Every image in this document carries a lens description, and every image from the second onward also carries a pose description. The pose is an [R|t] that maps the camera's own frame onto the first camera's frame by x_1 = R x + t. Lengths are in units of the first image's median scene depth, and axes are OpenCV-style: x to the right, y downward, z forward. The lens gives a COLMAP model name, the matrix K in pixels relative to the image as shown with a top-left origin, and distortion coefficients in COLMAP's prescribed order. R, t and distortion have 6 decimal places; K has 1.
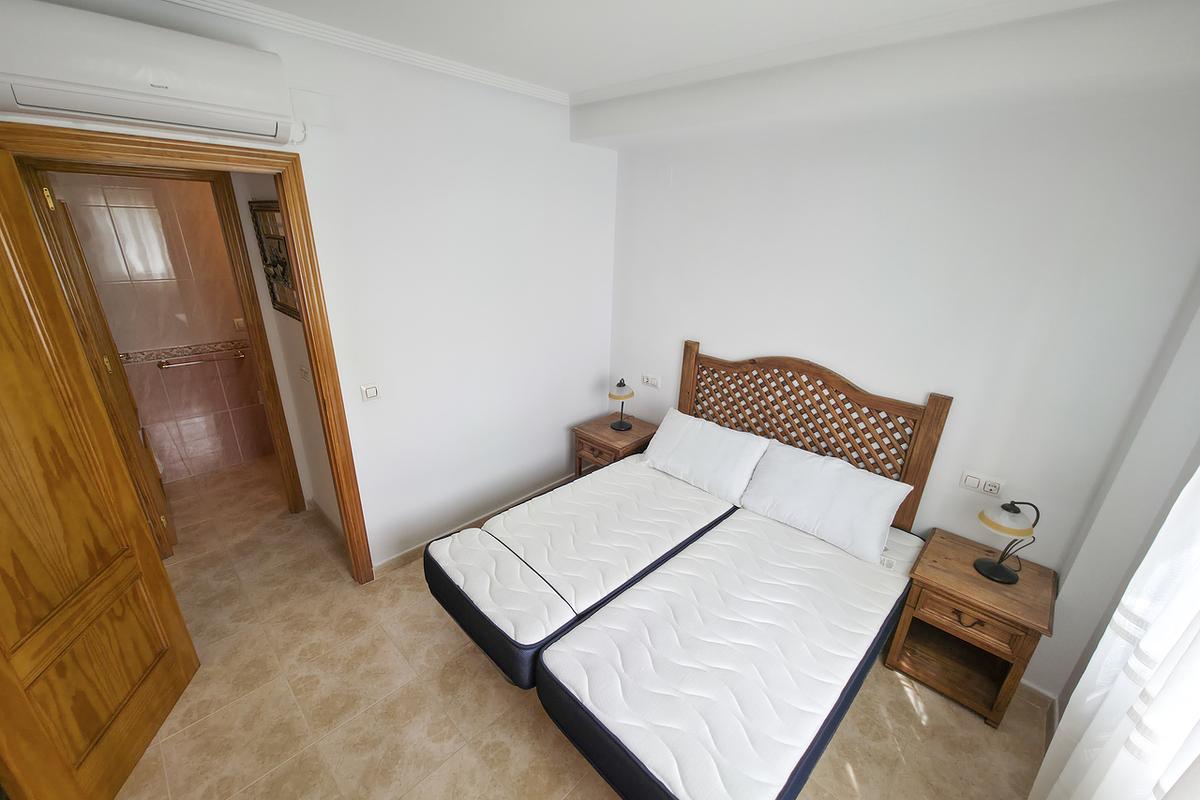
lens RADIAL K [[479.9, 0, 600.0], [0, 479.9, 400.0], [0, 0, 1]] dist [-0.001912, -0.000299]
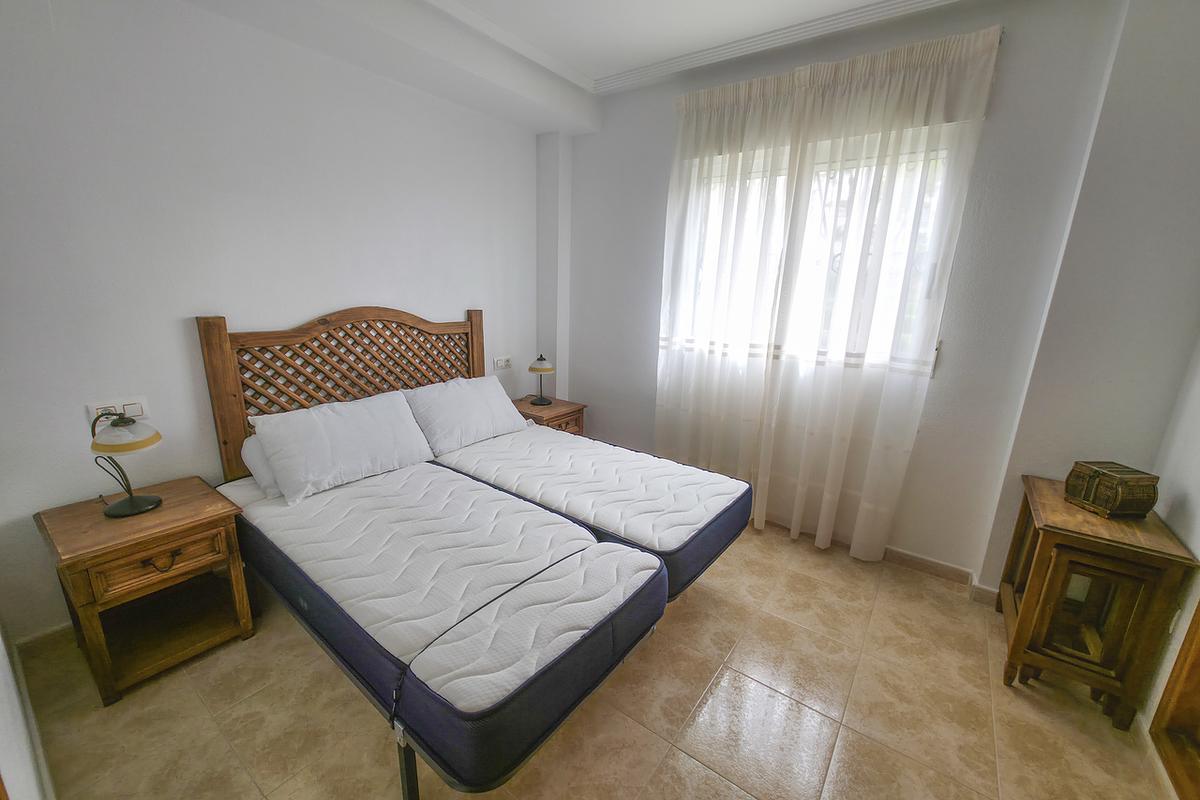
lens RADIAL K [[479.9, 0, 600.0], [0, 479.9, 400.0], [0, 0, 1]] dist [-0.001912, -0.000299]
pose [[-0.140294, -0.265227, 0.953925, -0.686644], [0.297482, 0.907647, 0.296110, -0.071665], [-0.944363, 0.325318, -0.048437, 0.755638]]
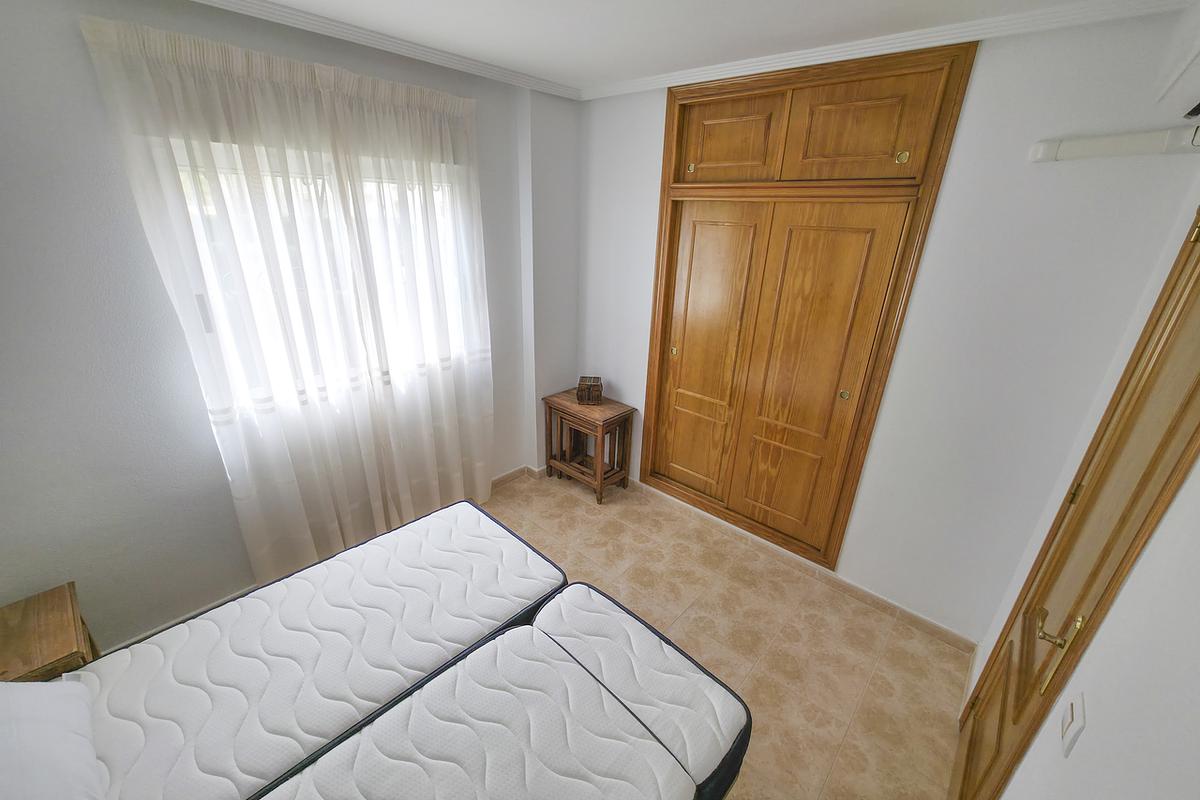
lens RADIAL K [[479.9, 0, 600.0], [0, 479.9, 400.0], [0, 0, 1]] dist [-0.001912, -0.000299]
pose [[-0.996787, -0.040973, -0.068828, -0.088960], [-0.076065, 0.753496, 0.653037, -0.415439], [0.025105, 0.656174, -0.754192, 1.128279]]
